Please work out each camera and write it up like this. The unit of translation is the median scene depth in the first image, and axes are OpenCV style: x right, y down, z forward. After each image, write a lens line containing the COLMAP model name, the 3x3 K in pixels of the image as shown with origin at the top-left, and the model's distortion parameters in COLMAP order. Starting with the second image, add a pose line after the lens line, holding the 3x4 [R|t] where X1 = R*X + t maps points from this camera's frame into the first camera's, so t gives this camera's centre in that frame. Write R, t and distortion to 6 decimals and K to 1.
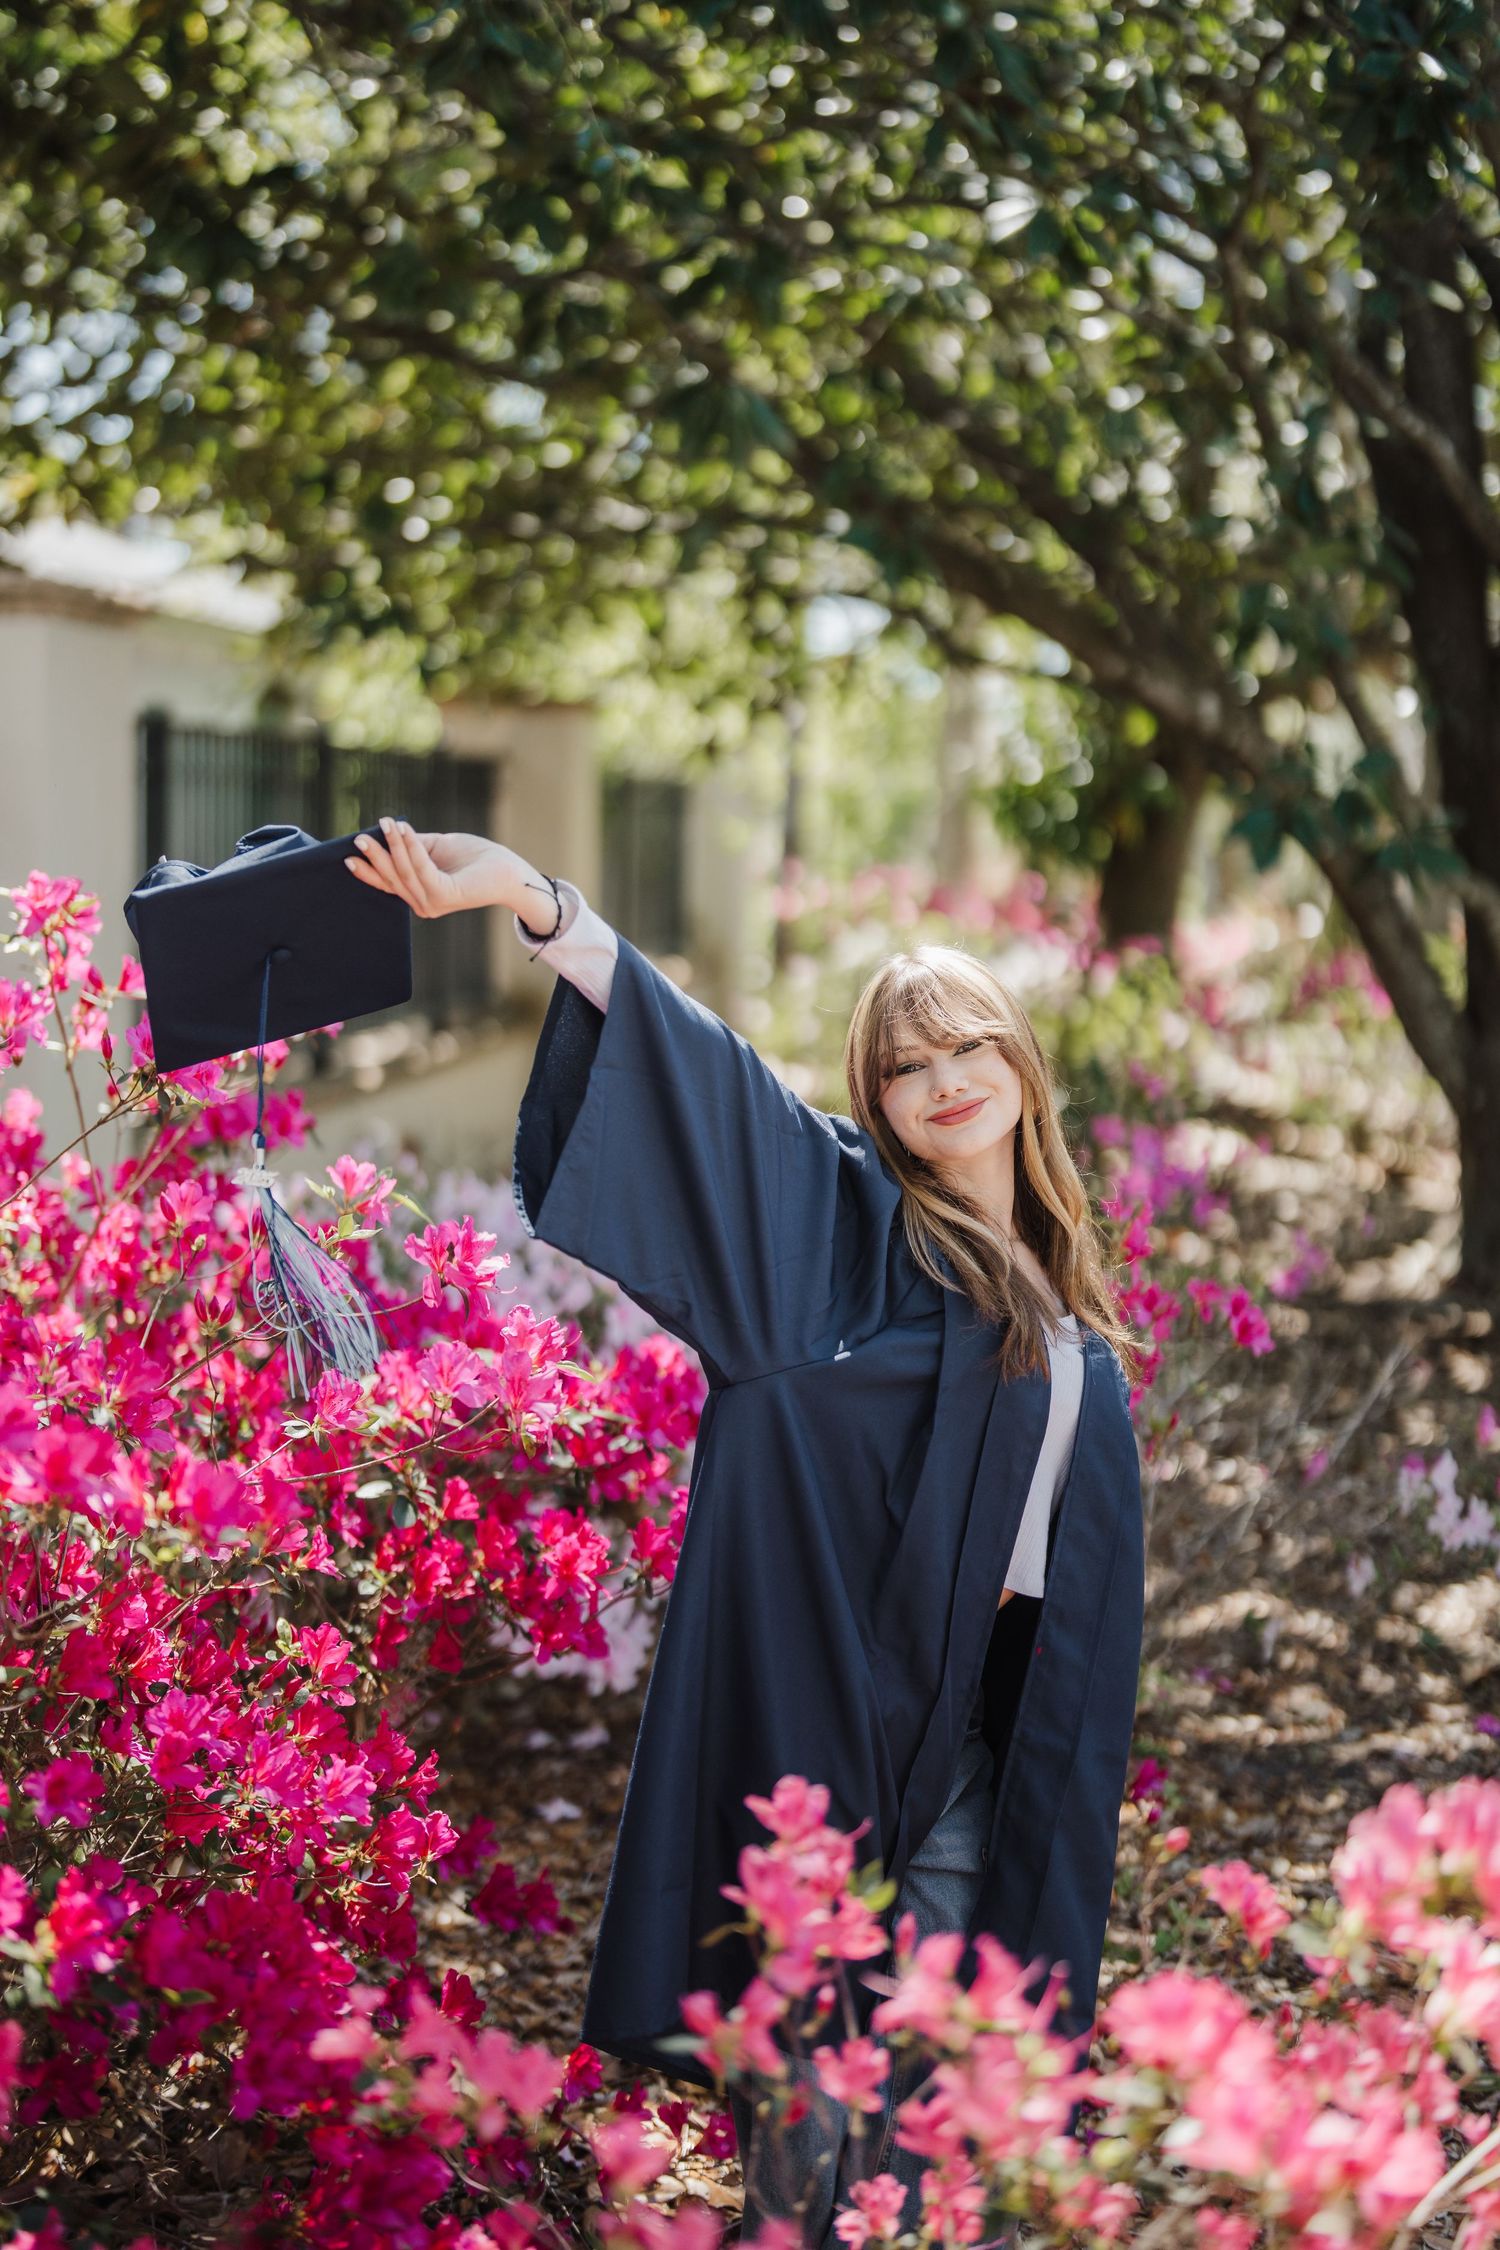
lens RADIAL K [[3266.2, 0, 750.0], [0, 3266.2, 1125.0], [0, 0, 1]] dist [-0.014408, 0.136909]
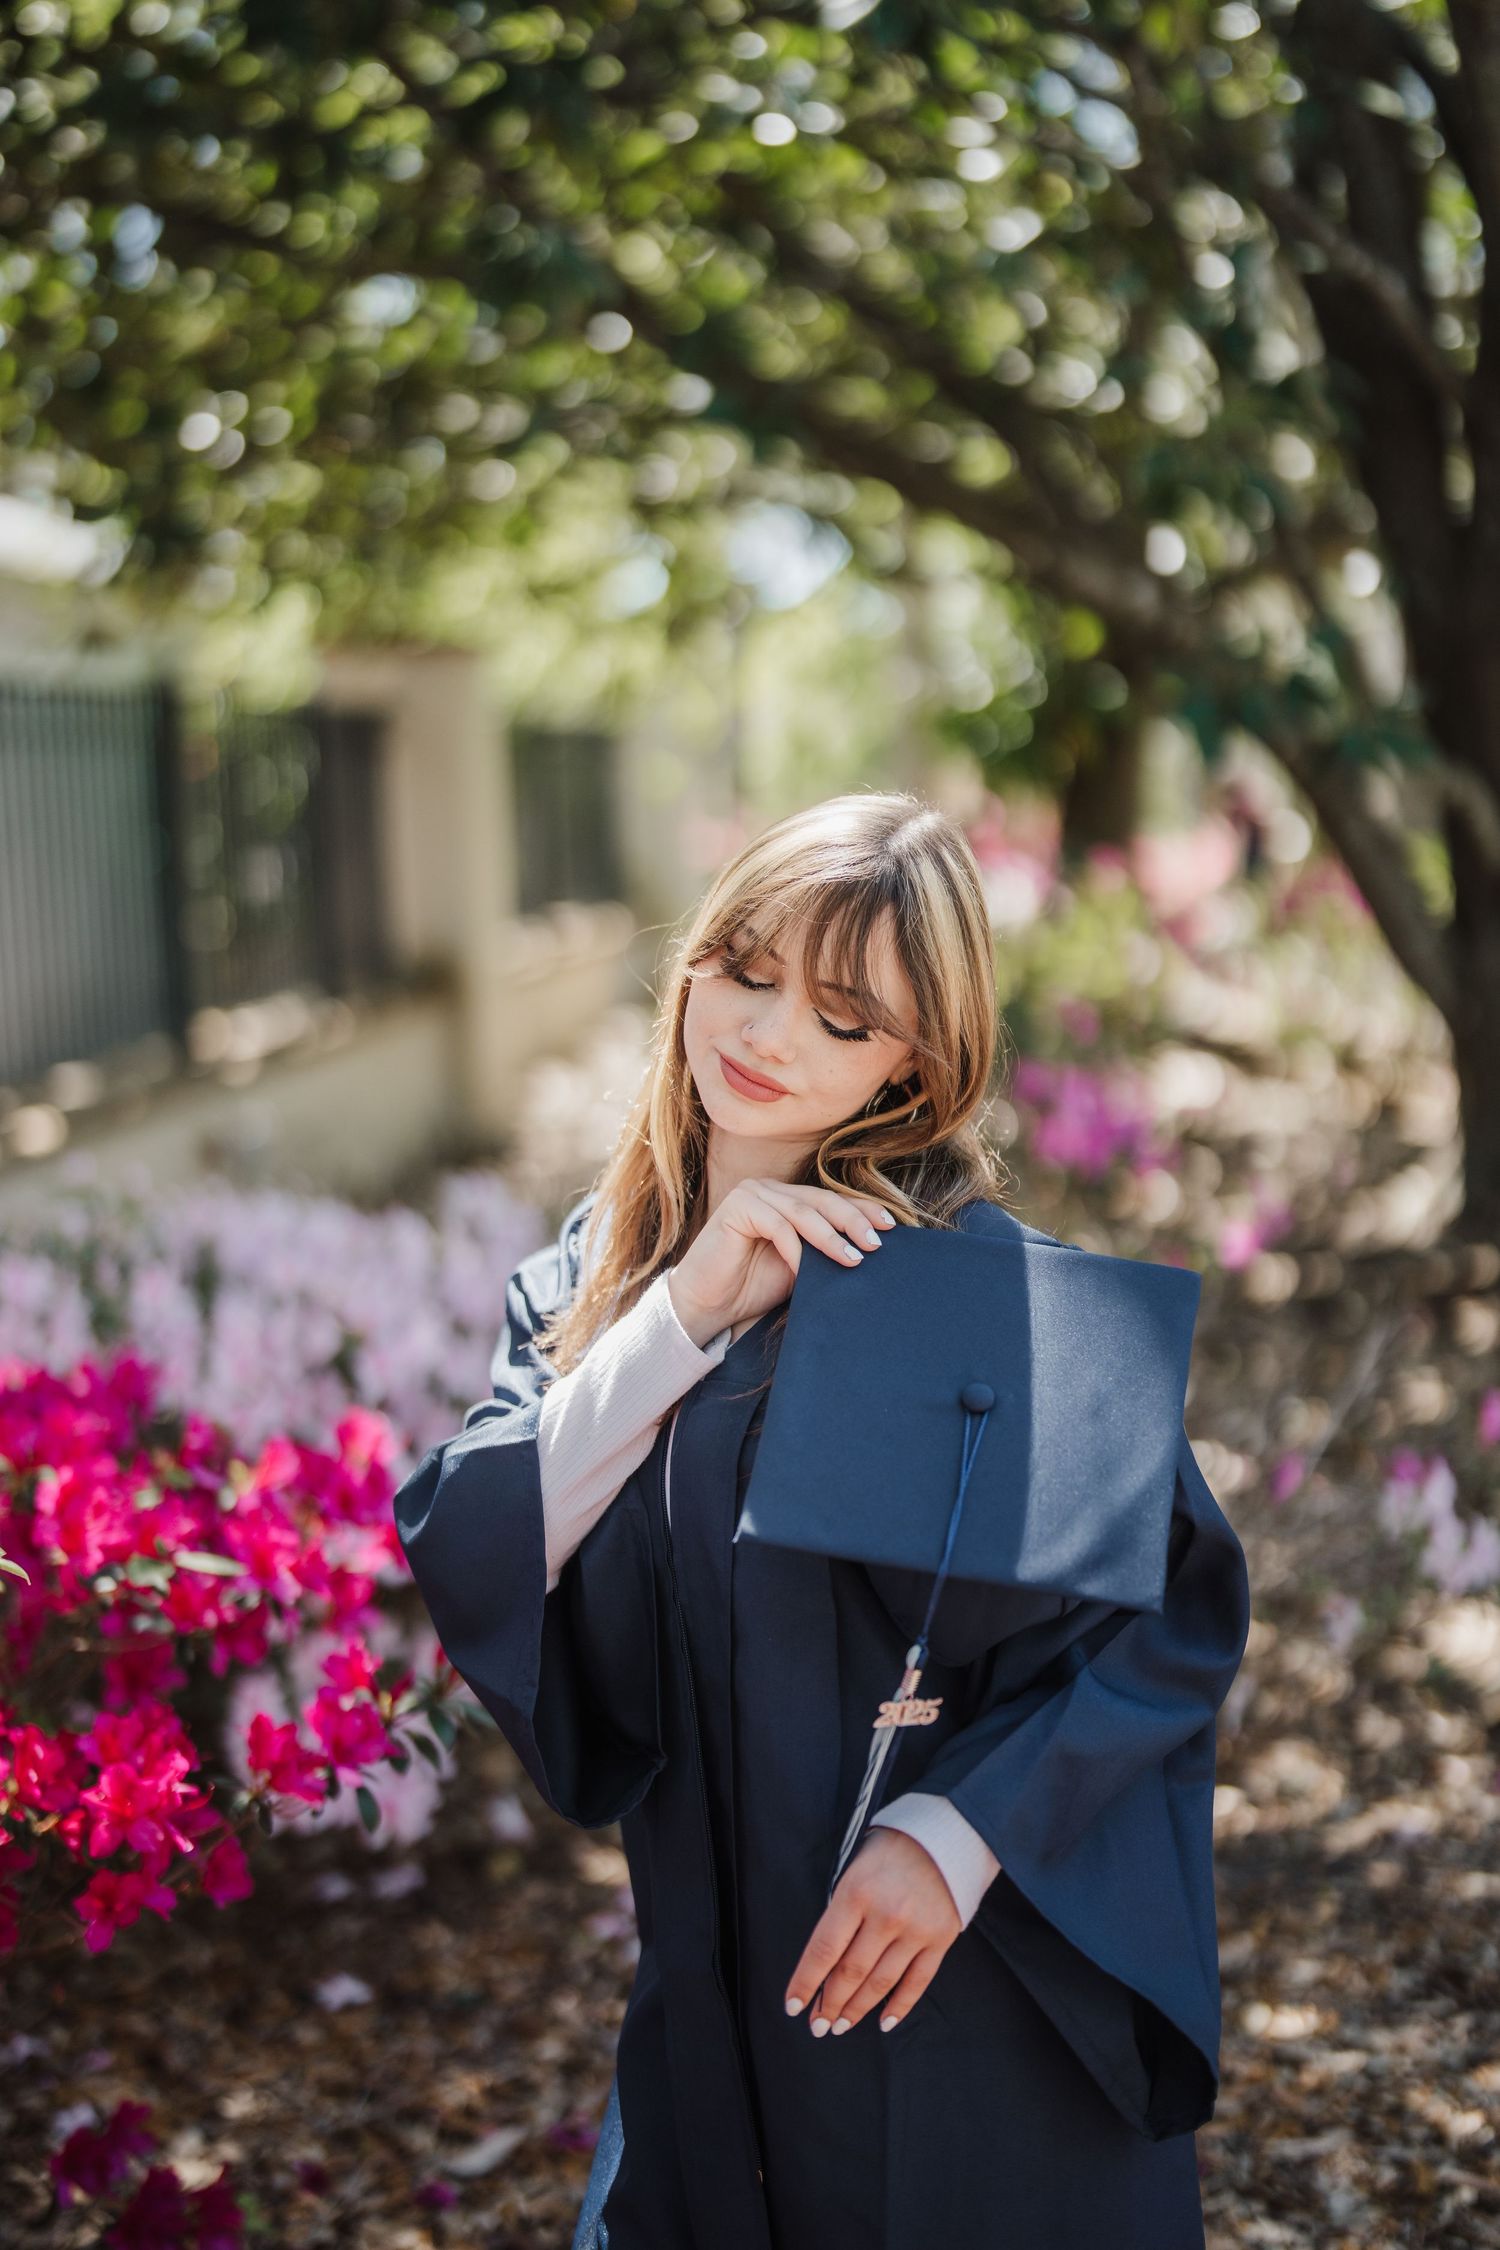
lens RADIAL K [[3260.4, 0, 774.4], [0, 3260.4, 1126.0], [0, 0, 1]] dist [-0.028465, 0.594462]
pose [[0.998265, -0.058756, 0.003770, 0.027112], [0.058696, 0.998172, 0.014398, -0.002019], [-0.004610, -0.014151, 0.999889, 0.105754]]
